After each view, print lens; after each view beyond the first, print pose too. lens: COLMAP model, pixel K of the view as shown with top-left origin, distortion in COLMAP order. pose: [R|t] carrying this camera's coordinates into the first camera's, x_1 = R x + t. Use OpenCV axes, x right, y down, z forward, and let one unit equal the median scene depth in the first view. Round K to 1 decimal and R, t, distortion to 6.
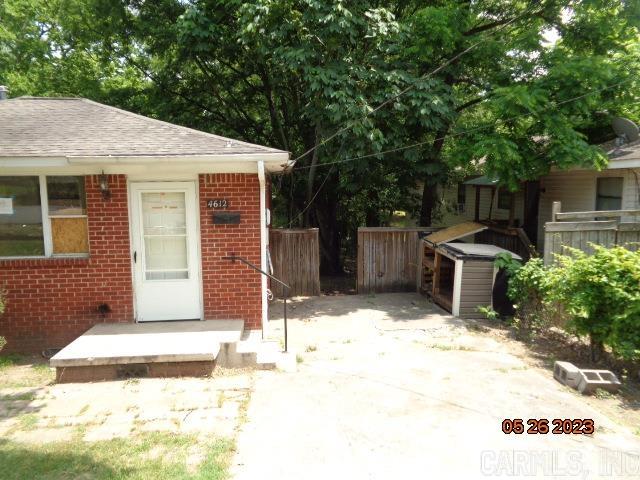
lens RADIAL K [[475.2, 0, 320.2], [0, 475.2, 243.9], [0, 0, 1]] dist [0.007658, 0.004004]
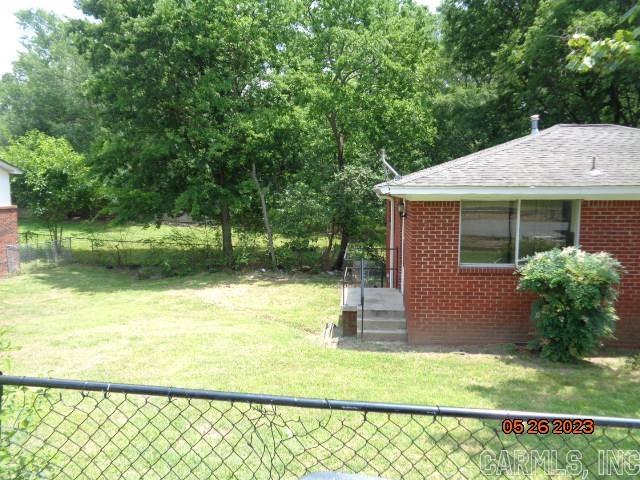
lens RADIAL K [[466.0, 0, 320.0], [0, 466.0, 240.0], [0, 0, 1]] dist [-0.001186, 0.006454]
pose [[0.983654, 0.018952, -0.179071, -1.416646], [-0.024819, 0.999224, -0.030578, 0.019084], [0.178353, 0.034523, 0.983361, -0.302480]]
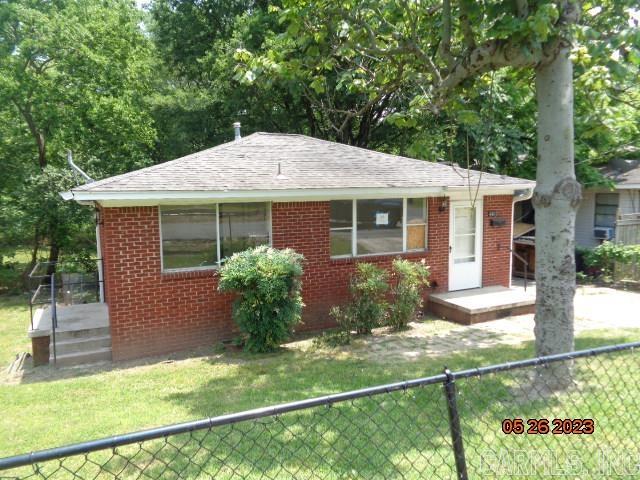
lens RADIAL K [[466.0, 0, 320.0], [0, 466.0, 240.0], [0, 0, 1]] dist [-0.001186, 0.006454]
pose [[0.942465, -0.046145, 0.331104, -1.280595], [0.058348, 0.997931, -0.027007, 0.013310], [-0.329173, 0.044772, 0.943208, -0.289938]]
